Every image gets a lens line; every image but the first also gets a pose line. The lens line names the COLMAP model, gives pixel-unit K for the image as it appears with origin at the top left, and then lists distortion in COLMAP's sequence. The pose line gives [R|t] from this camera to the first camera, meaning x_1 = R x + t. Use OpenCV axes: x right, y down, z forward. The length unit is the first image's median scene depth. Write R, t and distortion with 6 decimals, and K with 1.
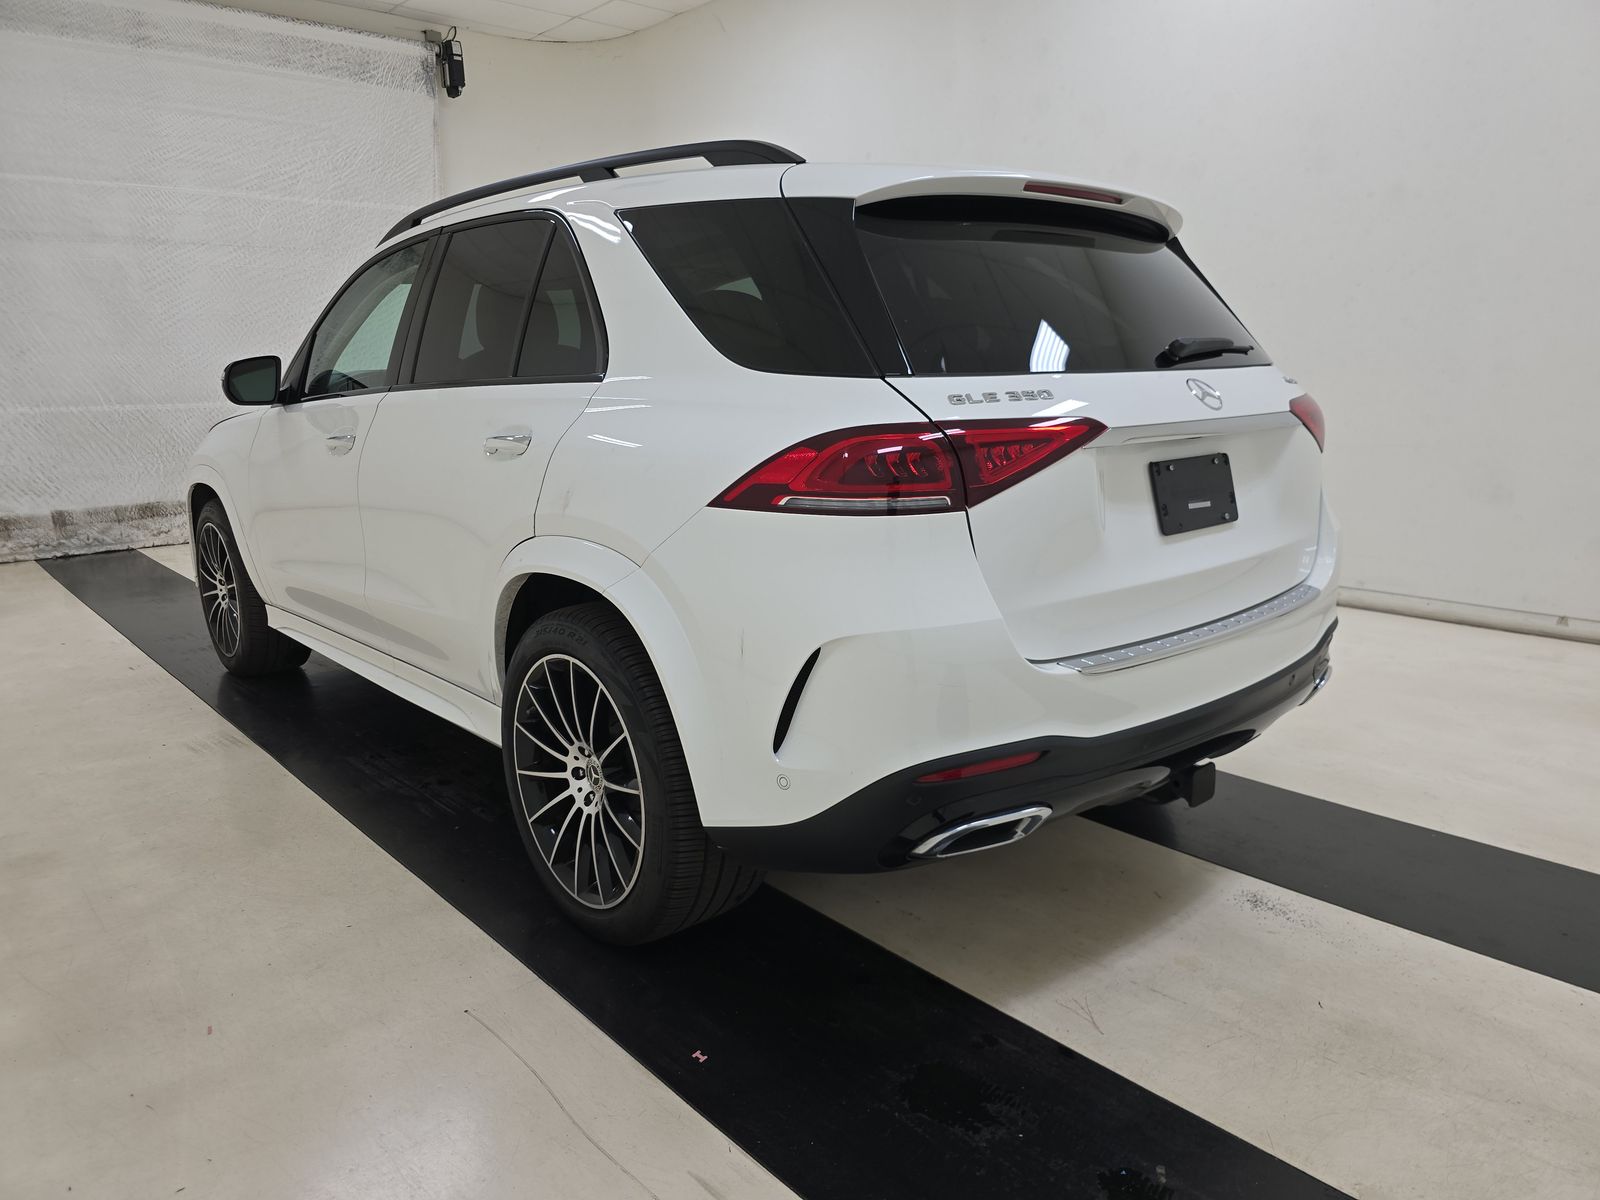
lens RADIAL K [[1093.6, 0, 809.4], [0, 1093.6, 592.4], [0, 0, 1]] dist [0.030019, -0.040931]
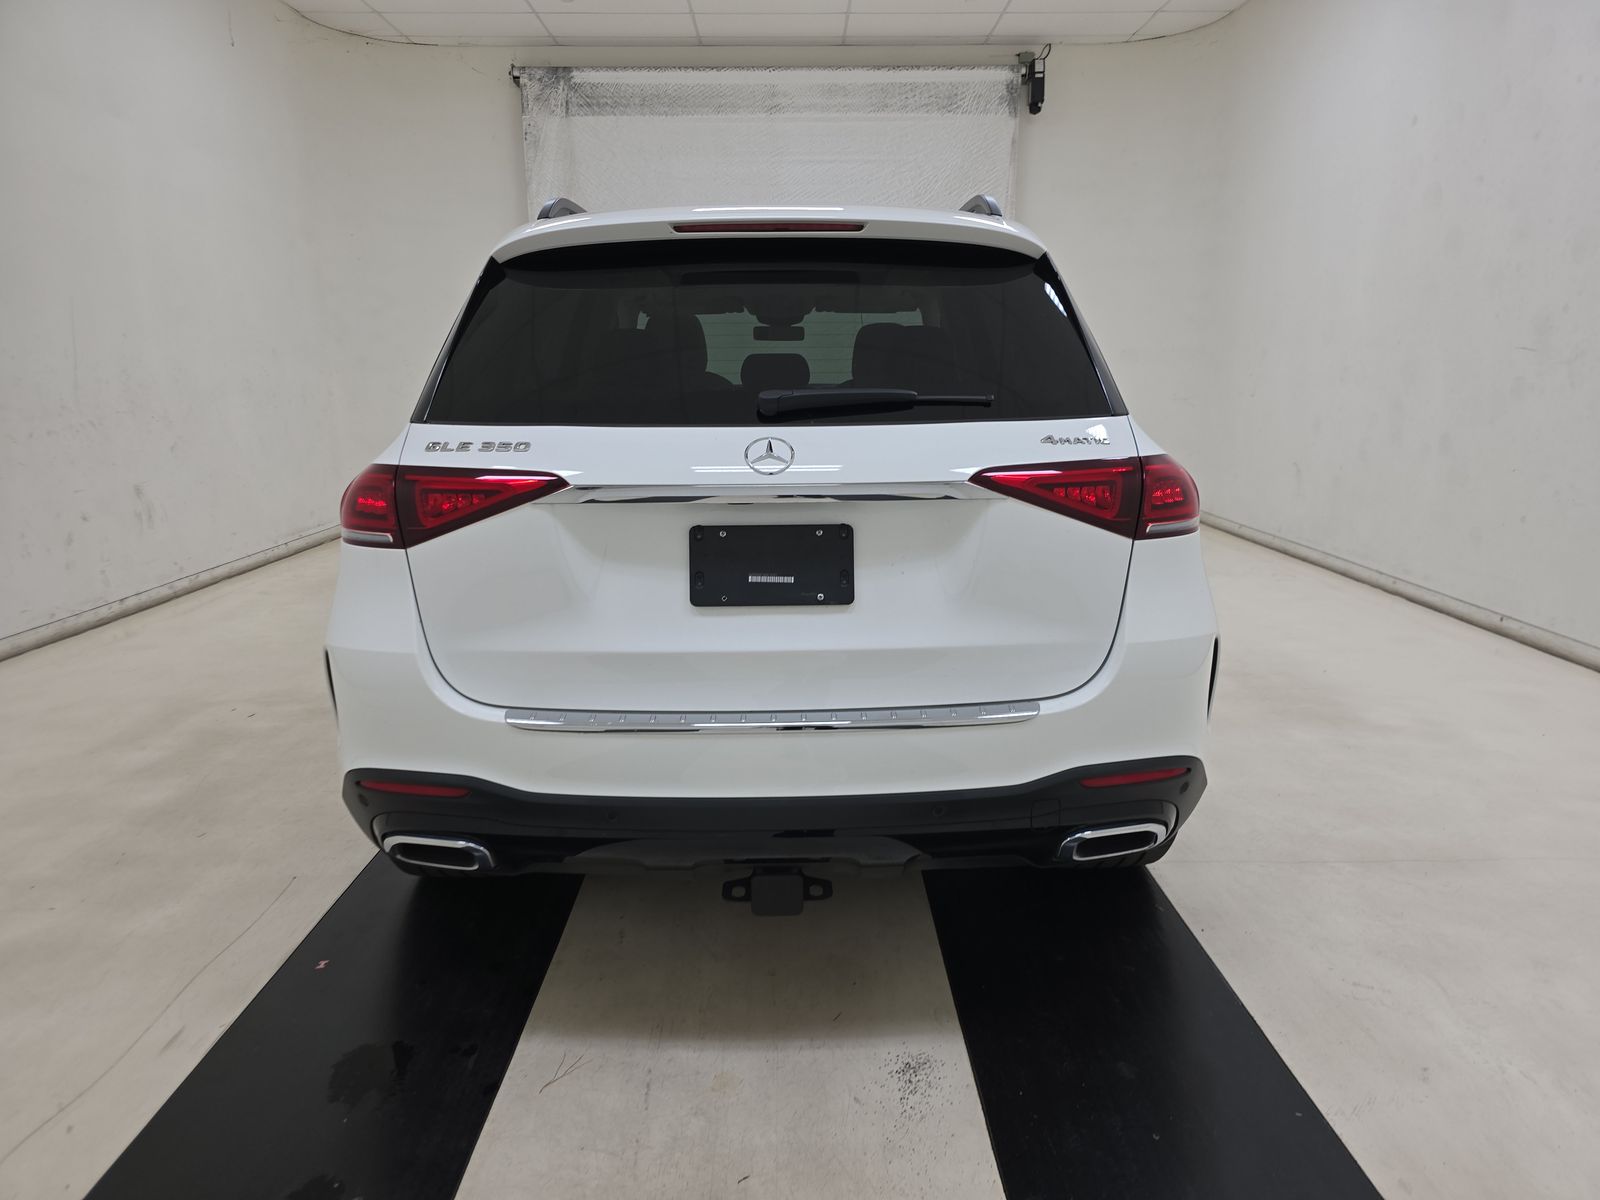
lens RADIAL K [[1093.6, 0, 809.4], [0, 1093.6, 592.4], [0, 0, 1]] dist [0.030019, -0.040931]
pose [[0.740073, 0.143900, -0.656951, 0.308341], [-0.139889, 0.988413, 0.058916, -0.040543], [0.657817, 0.048298, 0.751627, 0.118079]]
